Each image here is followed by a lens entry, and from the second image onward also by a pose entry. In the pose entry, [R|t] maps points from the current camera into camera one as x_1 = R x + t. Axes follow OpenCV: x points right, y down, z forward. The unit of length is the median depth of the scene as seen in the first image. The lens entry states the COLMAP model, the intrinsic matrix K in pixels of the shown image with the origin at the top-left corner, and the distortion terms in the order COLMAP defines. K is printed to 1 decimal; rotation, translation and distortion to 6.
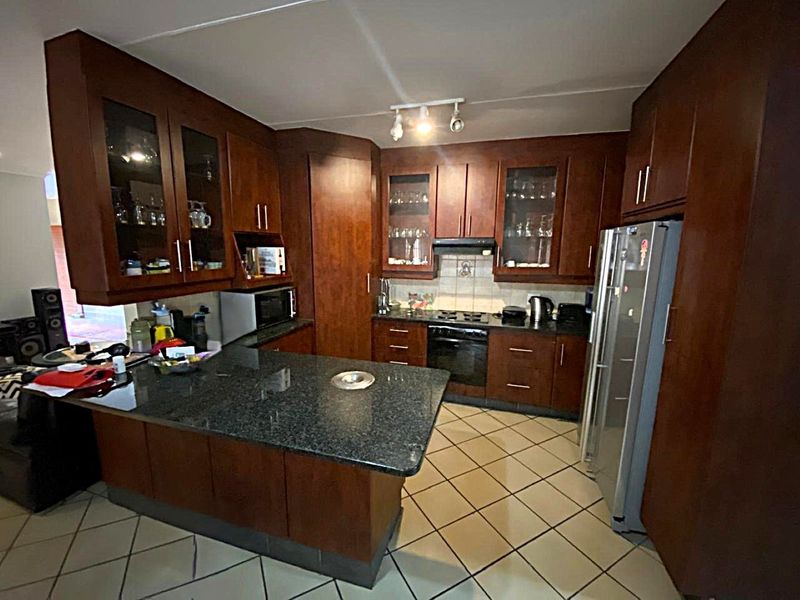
lens RADIAL K [[312.8, 0, 400.0], [0, 312.8, 300.0], [0, 0, 1]] dist [0.001060, -0.000056]
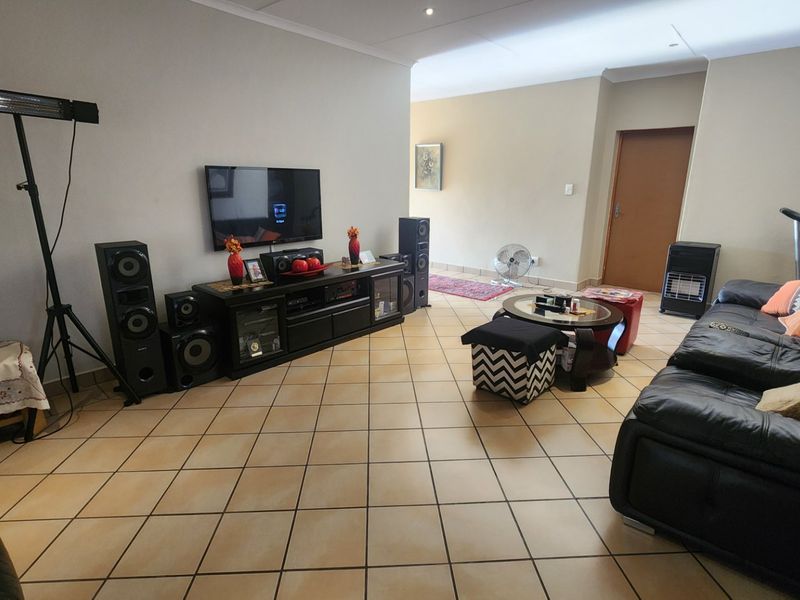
lens RADIAL K [[436.6, 0, 400.0], [0, 436.6, 300.0], [0, 0, 1]] dist [0.001241, 0.000456]
pose [[0.906315, 0.102365, -0.410018, -0.973041], [-0.061190, 0.991783, 0.112352, 0.063270], [0.418150, -0.076737, 0.905131, 0.008777]]
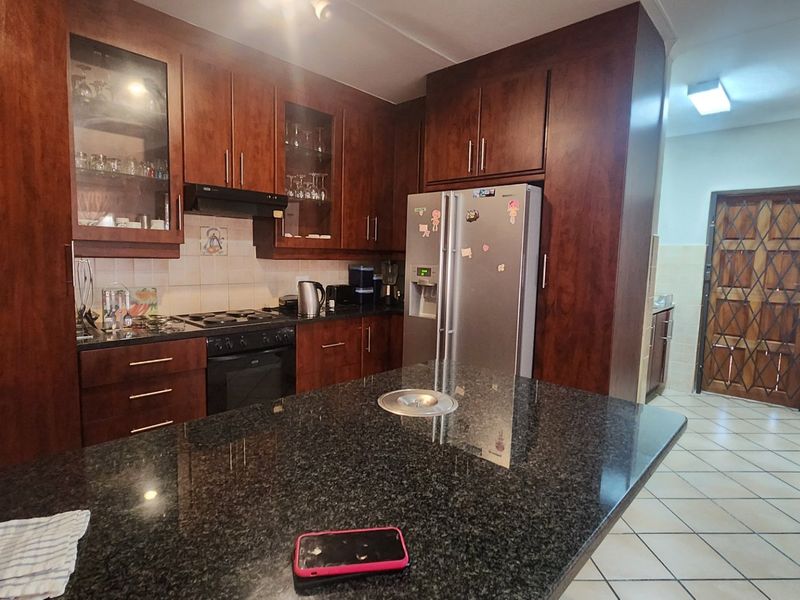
lens RADIAL K [[436.6, 0, 400.0], [0, 436.6, 300.0], [0, 0, 1]] dist [0.001241, 0.000456]
pose [[0.447358, -0.093798, 0.889423, -0.449892], [0.120699, 0.991719, 0.043878, 0.022164], [-0.886173, 0.087723, 0.454974, 0.342539]]
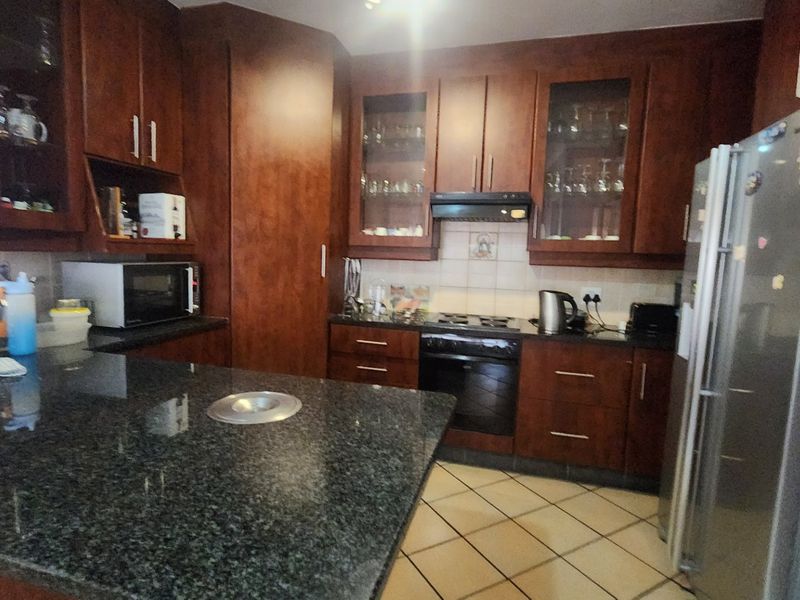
lens RADIAL K [[436.6, 0, 400.0], [0, 436.6, 300.0], [0, 0, 1]] dist [0.001241, 0.000456]
pose [[0.999490, 0.020467, 0.024493, 0.028103], [-0.019103, 0.998321, -0.054679, 0.066084], [-0.025571, 0.054183, 0.998204, 0.156389]]
